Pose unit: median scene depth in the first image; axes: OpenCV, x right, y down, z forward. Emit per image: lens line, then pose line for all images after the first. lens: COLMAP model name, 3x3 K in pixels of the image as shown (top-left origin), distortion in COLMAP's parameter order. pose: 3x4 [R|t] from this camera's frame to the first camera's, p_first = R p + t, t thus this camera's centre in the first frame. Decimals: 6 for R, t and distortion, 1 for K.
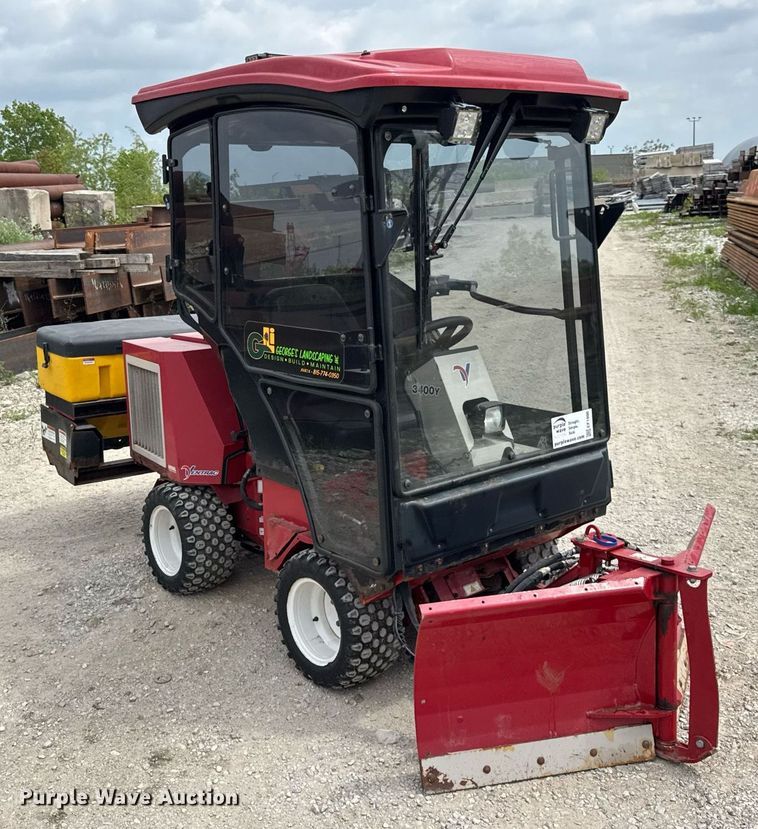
lens RADIAL K [[998.7, 0, 379.0], [0, 998.7, 414.5], [0, 0, 1]] dist [0.002289, -0.472141]
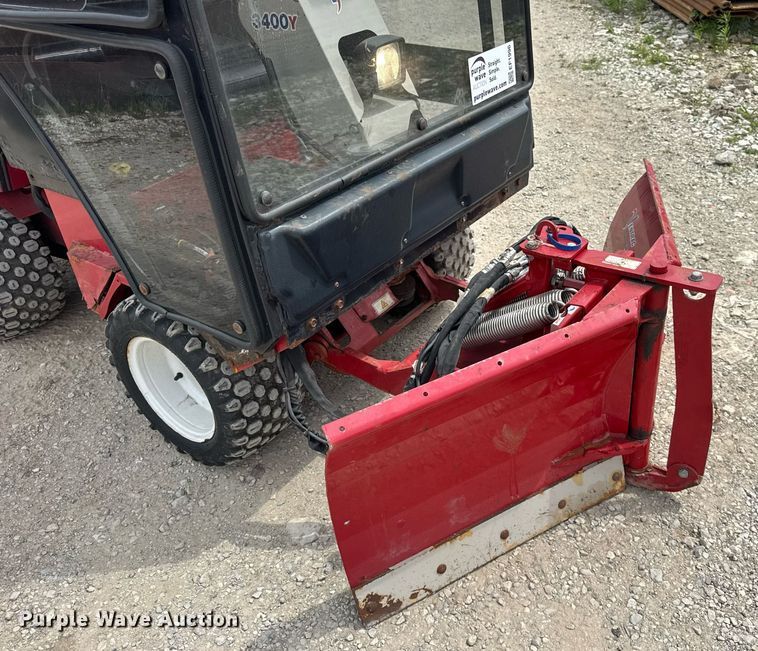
lens RADIAL K [[572.1, 0, 447.2], [0, 572.1, 325.6], [0, 0, 1]] dist [0.008561, -0.005737]
pose [[0.958771, -0.169234, 0.228296, 0.040397], [0.057416, 0.902134, 0.427618, 0.000165], [-0.278321, -0.396879, 0.874657, 0.633184]]
